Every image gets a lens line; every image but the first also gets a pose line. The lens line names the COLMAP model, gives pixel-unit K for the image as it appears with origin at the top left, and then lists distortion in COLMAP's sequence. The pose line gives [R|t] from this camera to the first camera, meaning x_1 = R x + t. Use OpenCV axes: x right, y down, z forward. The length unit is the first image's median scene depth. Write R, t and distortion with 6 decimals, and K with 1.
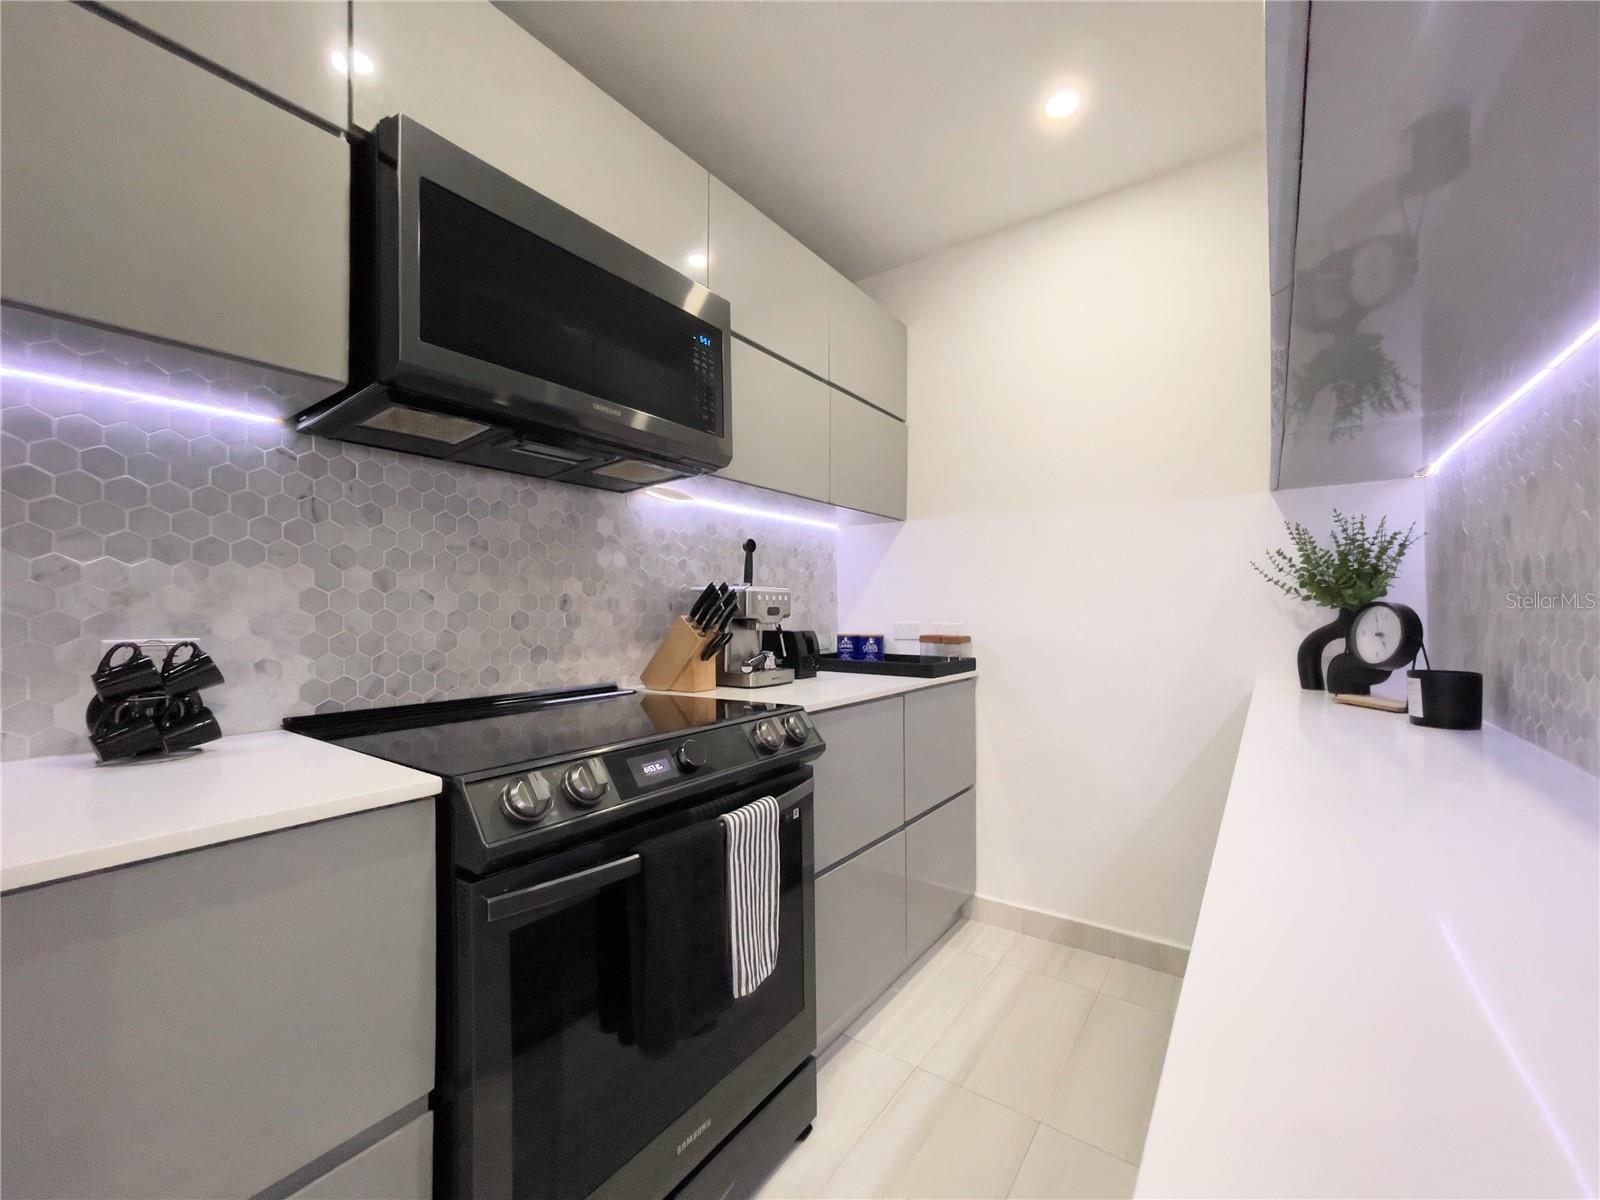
lens RADIAL K [[646.2, 0, 800.3], [0, 646.2, 604.5], [0, 0, 1]] dist [0.001405, 0.001993]
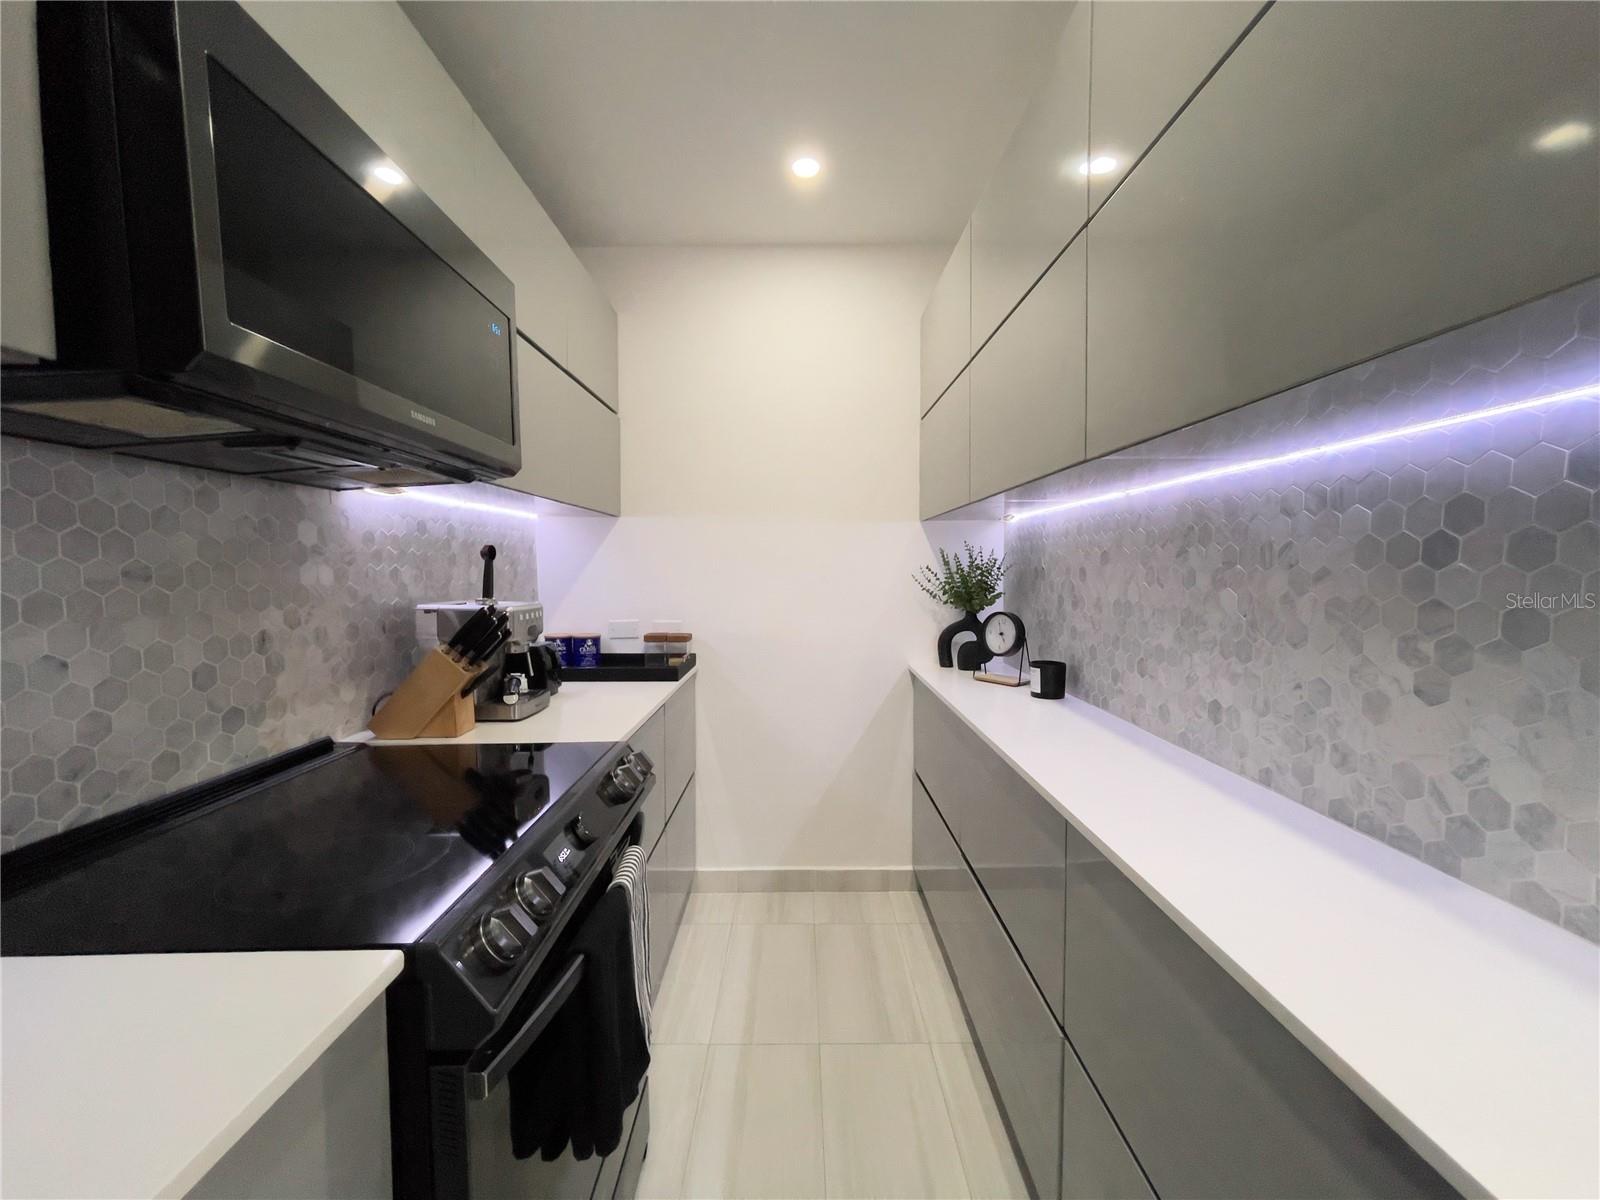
lens RADIAL K [[646.2, 0, 801.1], [0, 646.2, 605.8], [0, 0, 1]] dist [0.001405, 0.001993]
pose [[0.811914, -0.032237, 0.582886, -0.285108], [-0.007286, 0.997837, 0.065335, -0.092631], [-0.583731, -0.057293, 0.809923, 0.057826]]
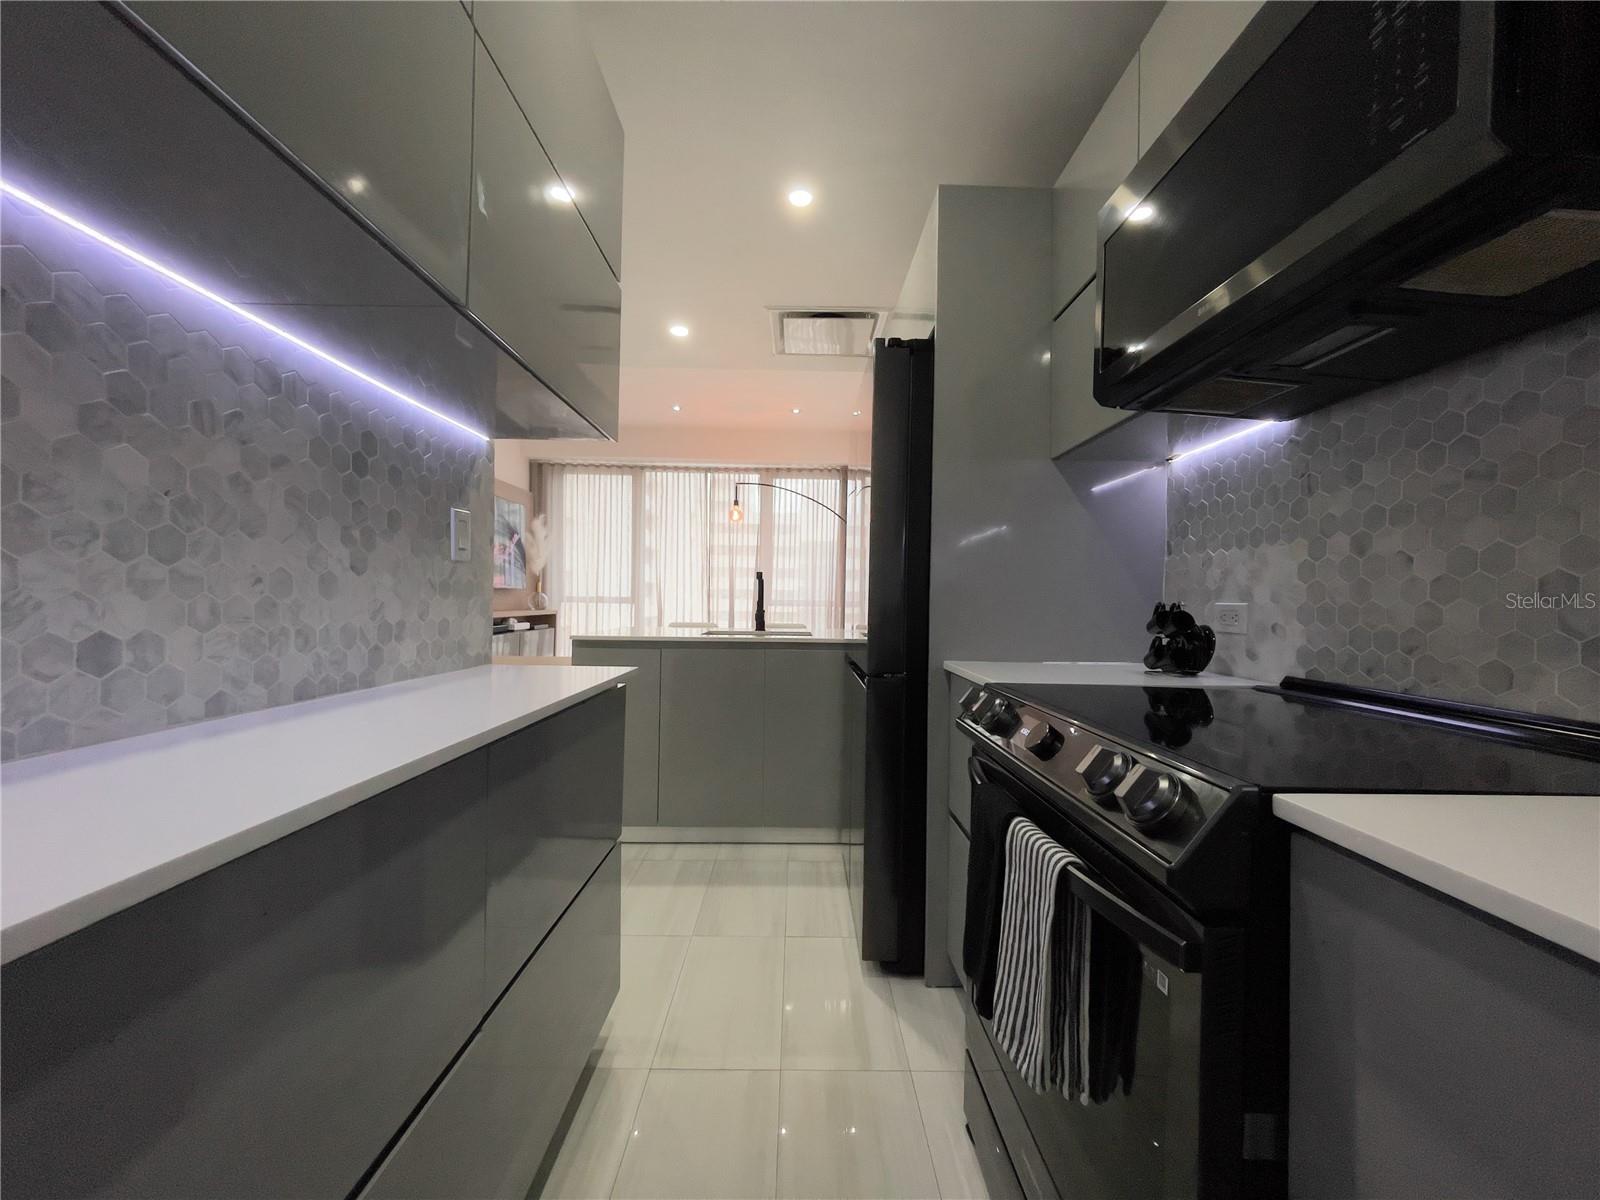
lens RADIAL K [[646.2, 0, 799.4], [0, 646.2, 608.1], [0, 0, 1]] dist [0.001405, 0.001993]
pose [[-0.806829, 0.001602, -0.590783, 0.384075], [-0.001670, 0.999986, 0.004993, 0.035657], [0.590783, 0.005015, -0.806815, 0.960350]]
